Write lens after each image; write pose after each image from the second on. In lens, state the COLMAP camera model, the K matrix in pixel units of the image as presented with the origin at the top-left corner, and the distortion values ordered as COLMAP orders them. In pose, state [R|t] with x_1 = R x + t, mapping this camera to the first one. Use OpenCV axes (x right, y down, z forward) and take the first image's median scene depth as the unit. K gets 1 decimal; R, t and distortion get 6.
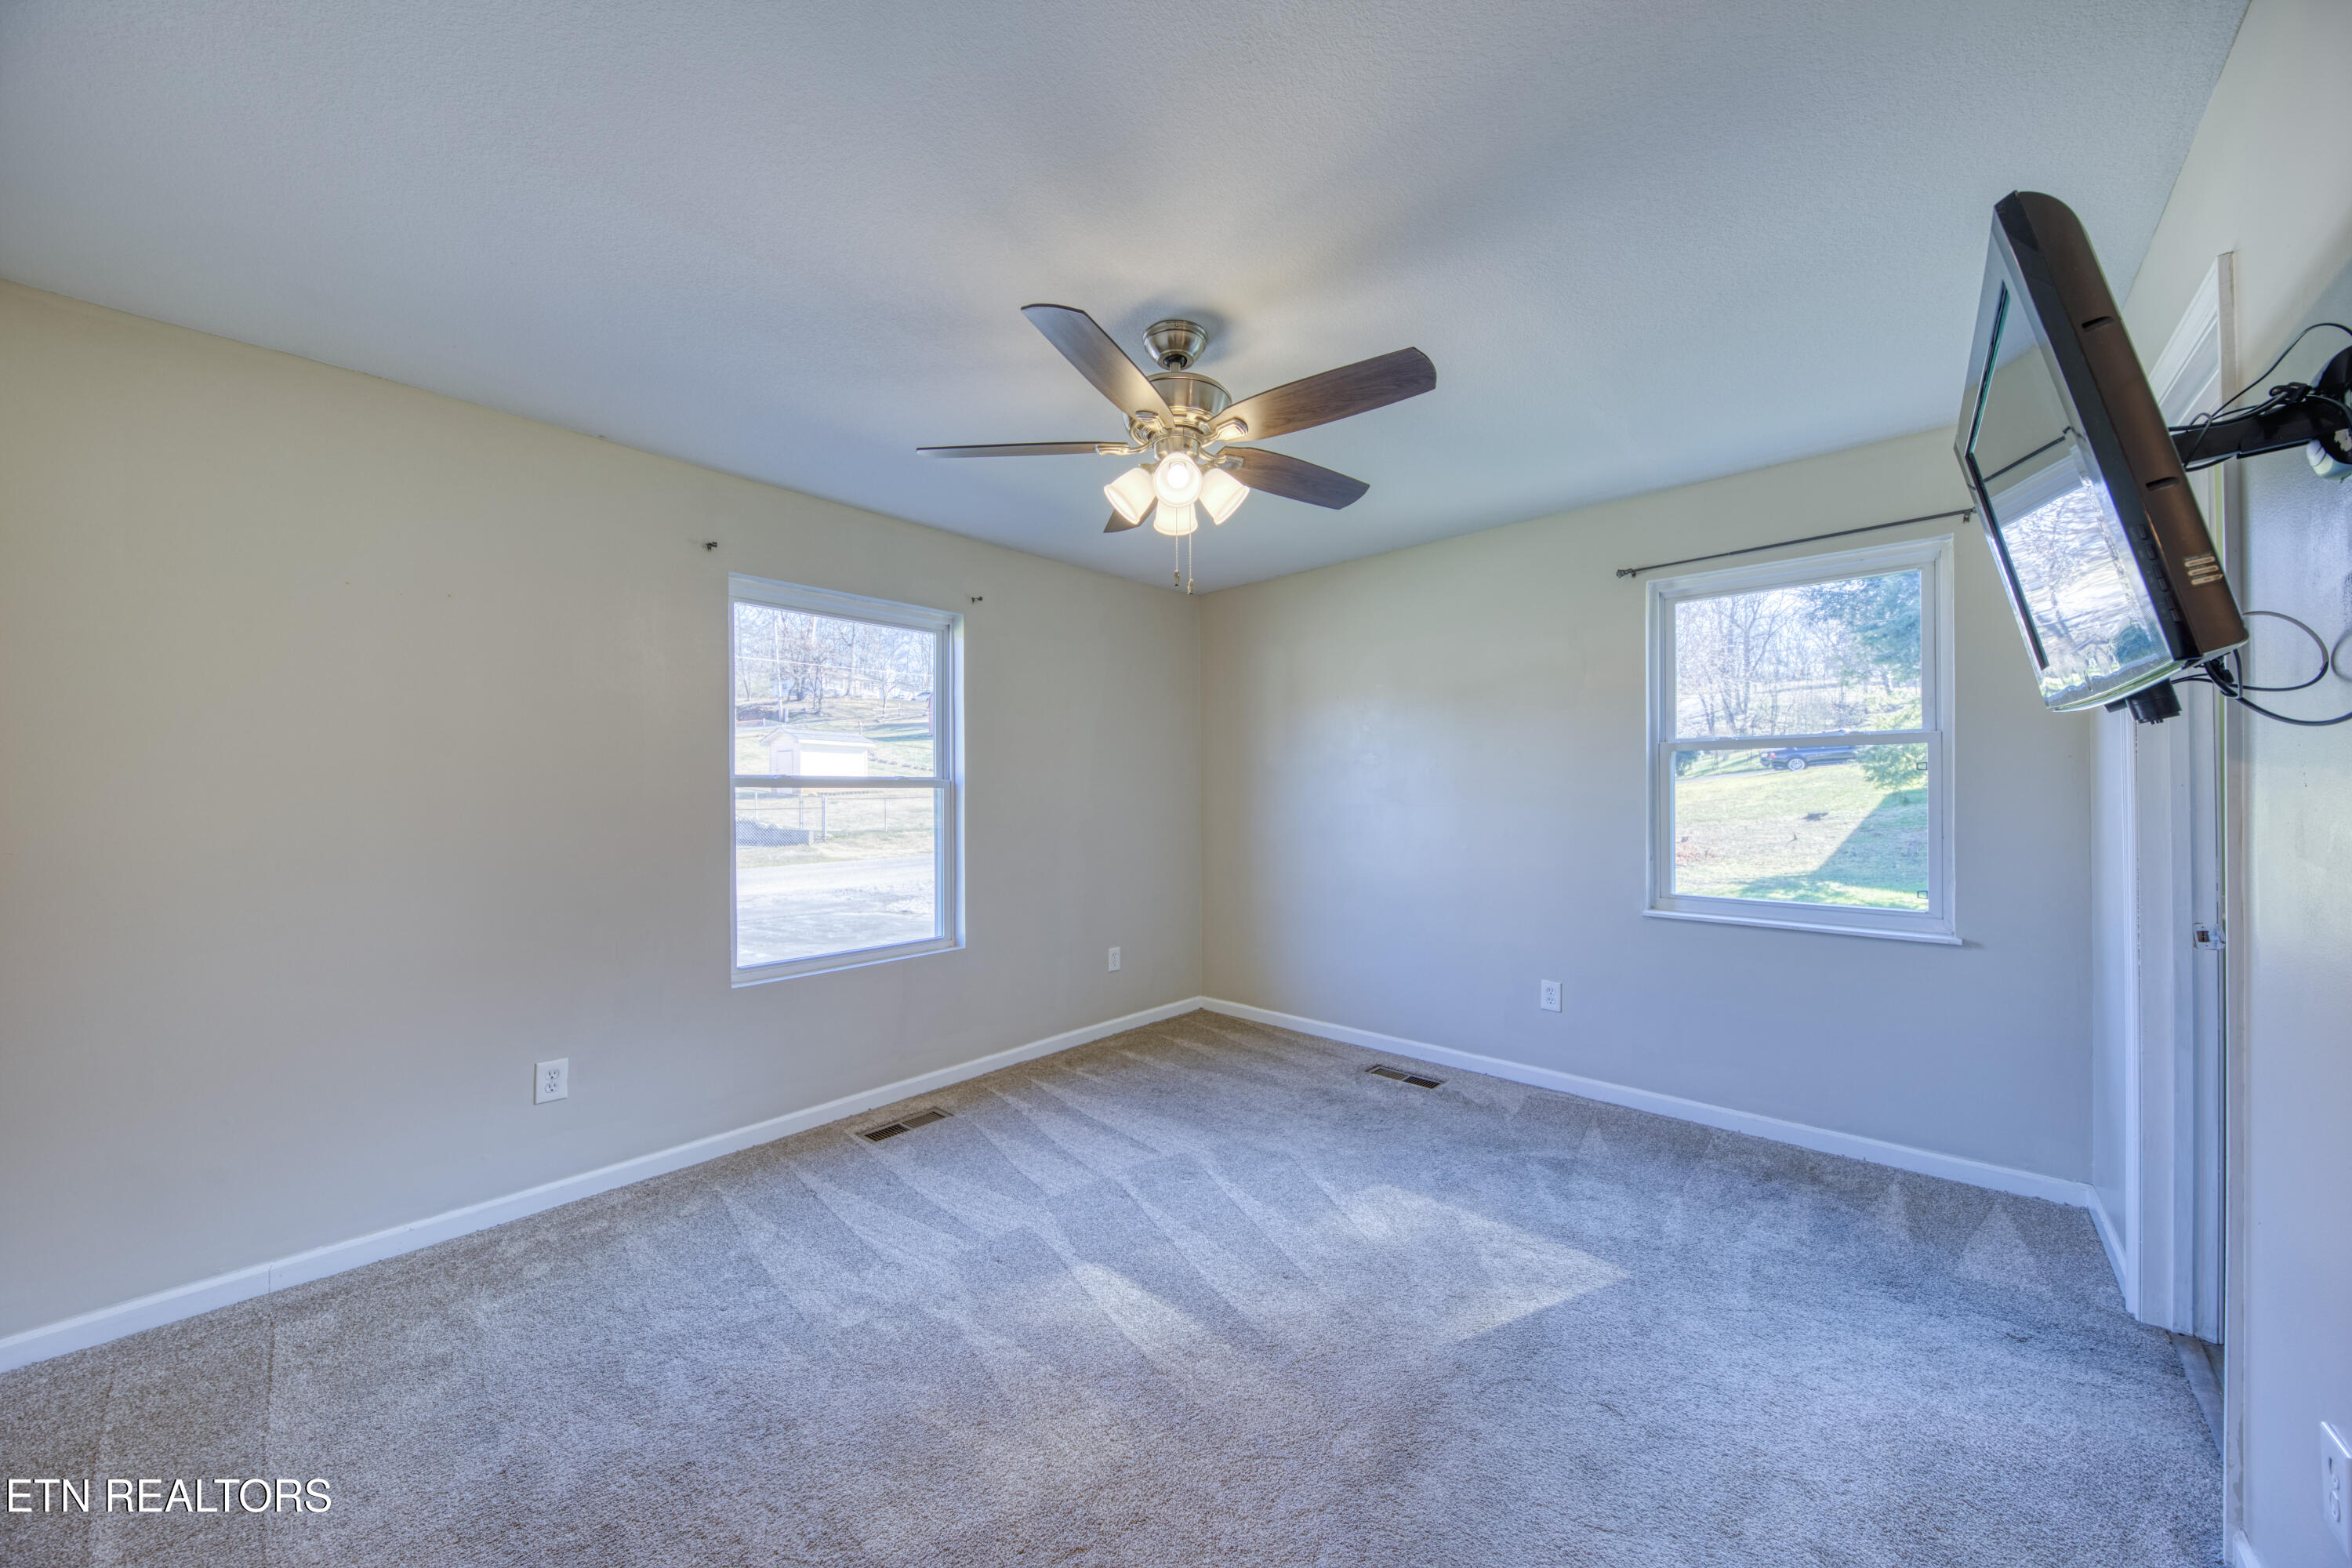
lens RADIAL K [[815.8, 0, 1178.1], [0, 815.8, 771.0], [0, 0, 1]] dist [0.000271, -0.000061]
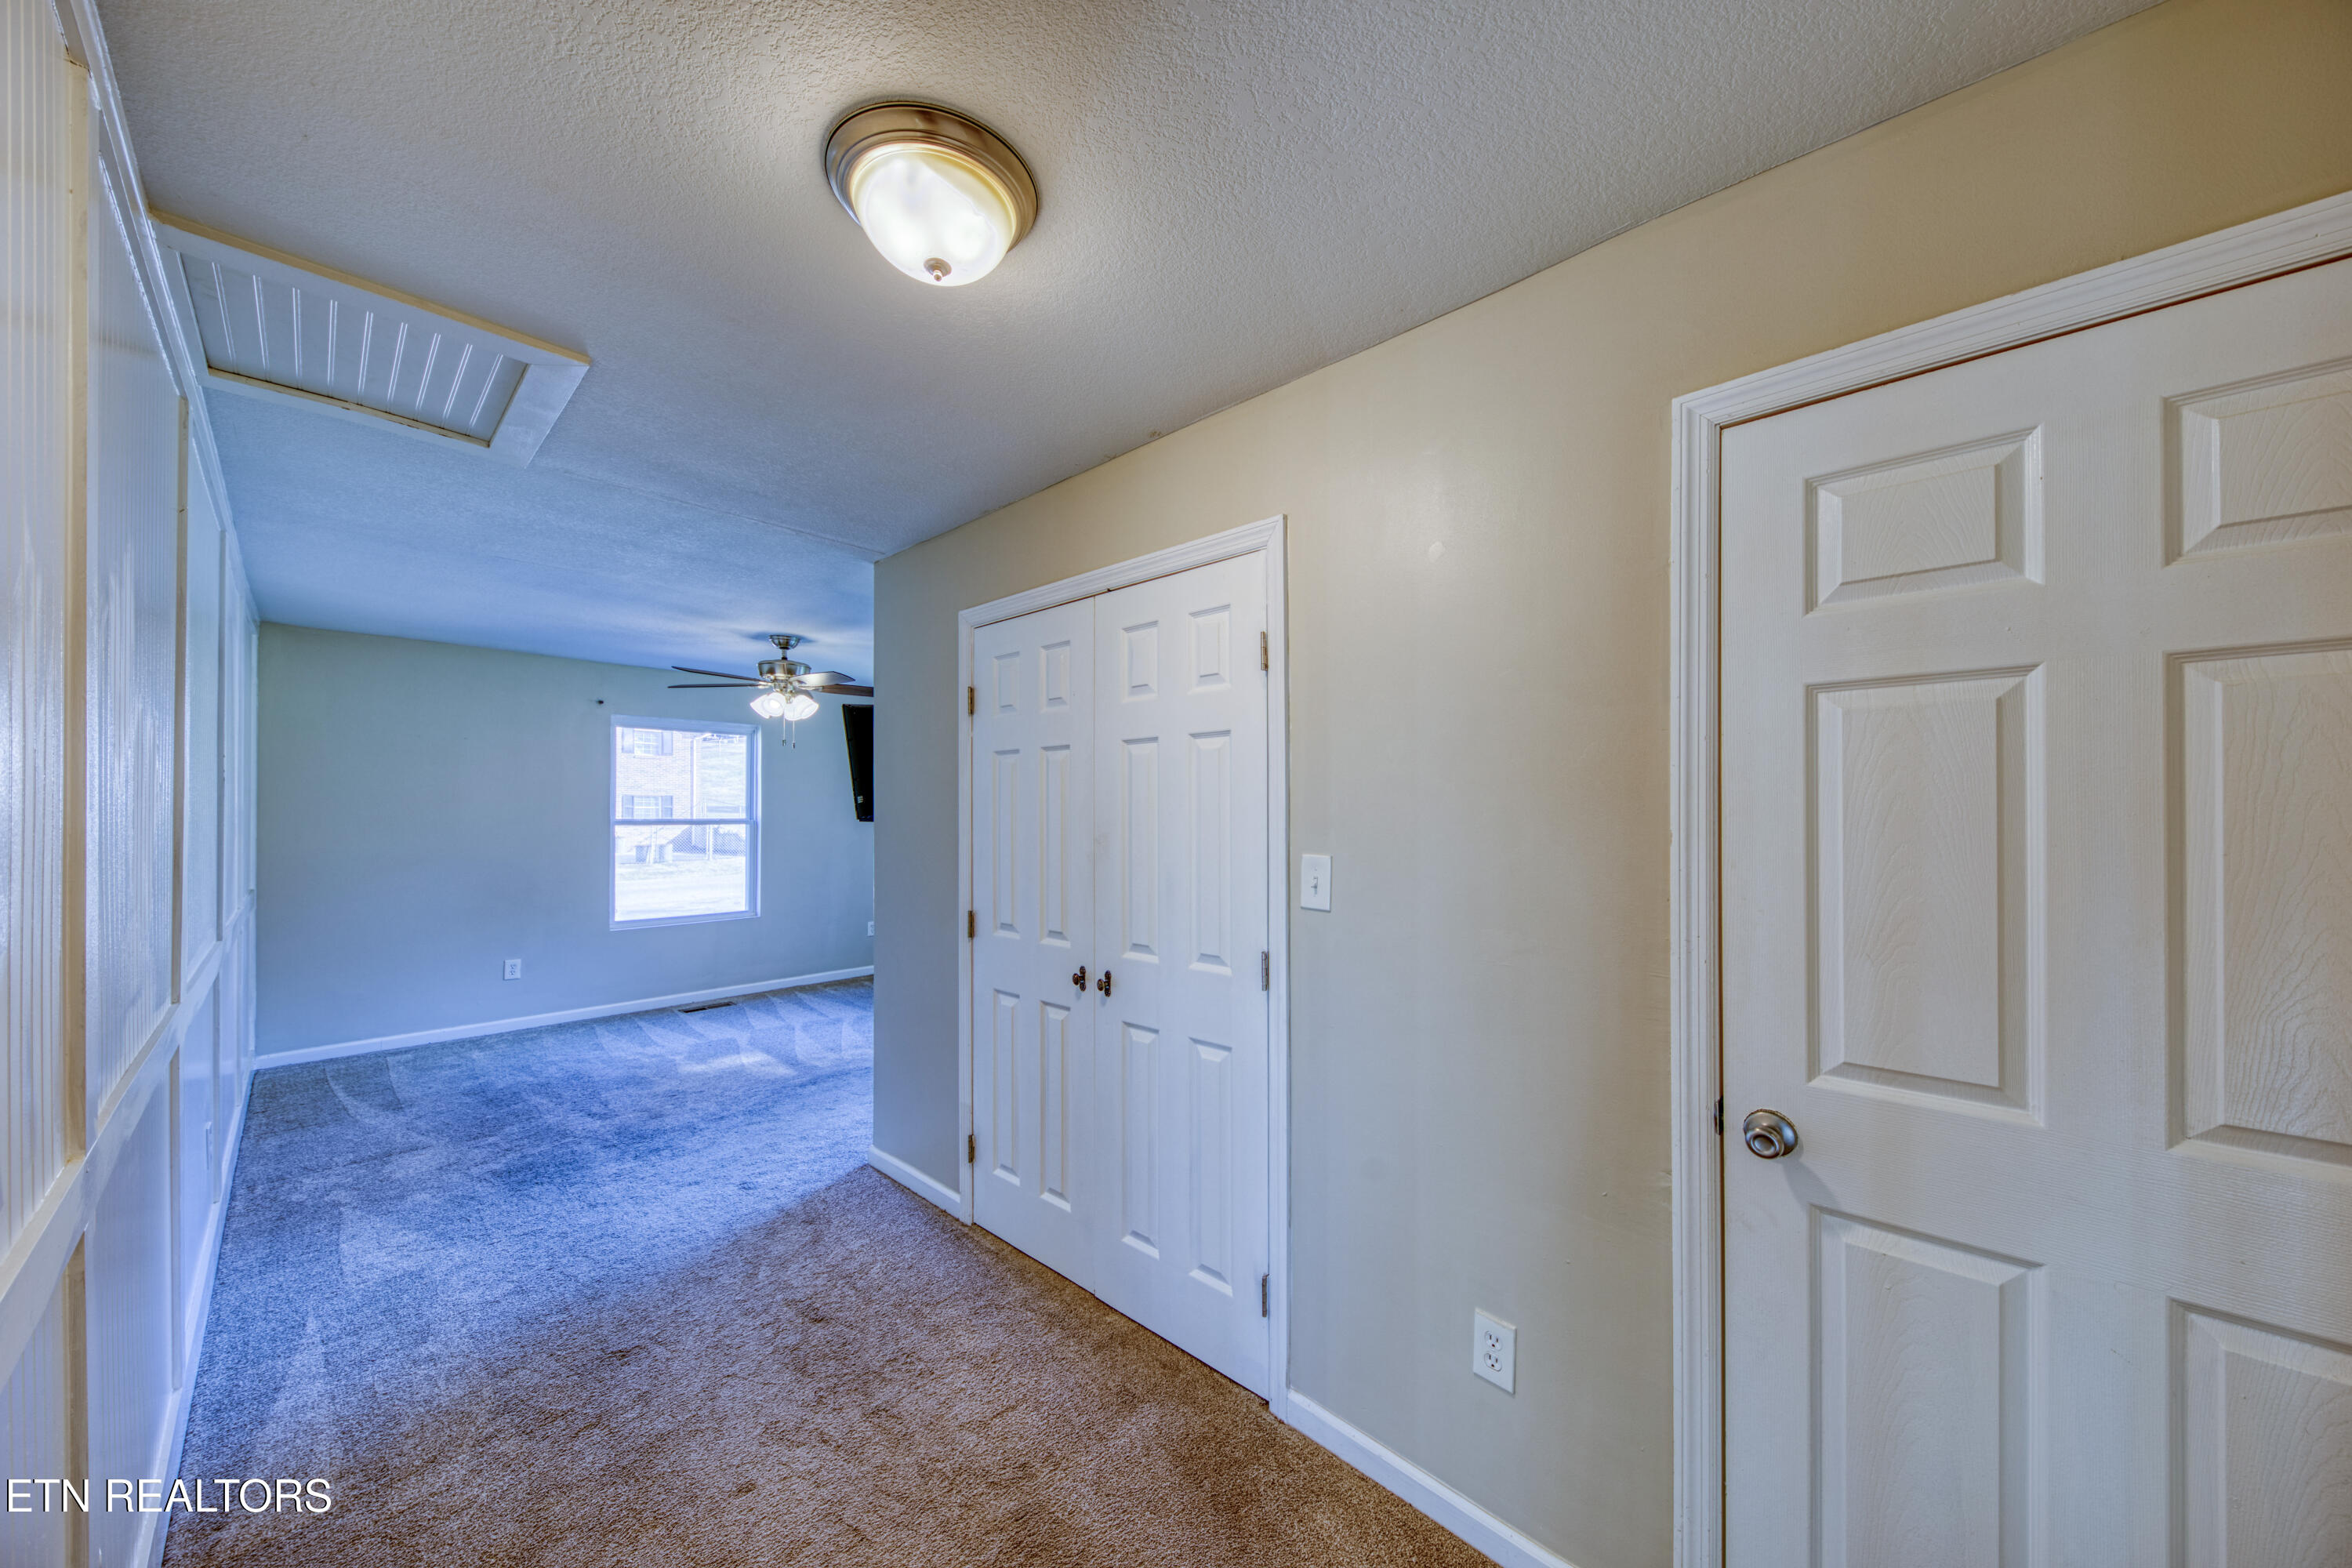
lens RADIAL K [[817.7, 0, 1176.0], [0, 817.7, 784.0], [0, 0, 1]] dist [0.016561, 0.000014]
pose [[0.999755, 0.008996, -0.020203, 0.954830], [-0.009122, 0.999939, -0.006153, -0.092770], [0.020147, 0.006335, 0.999777, -1.068466]]
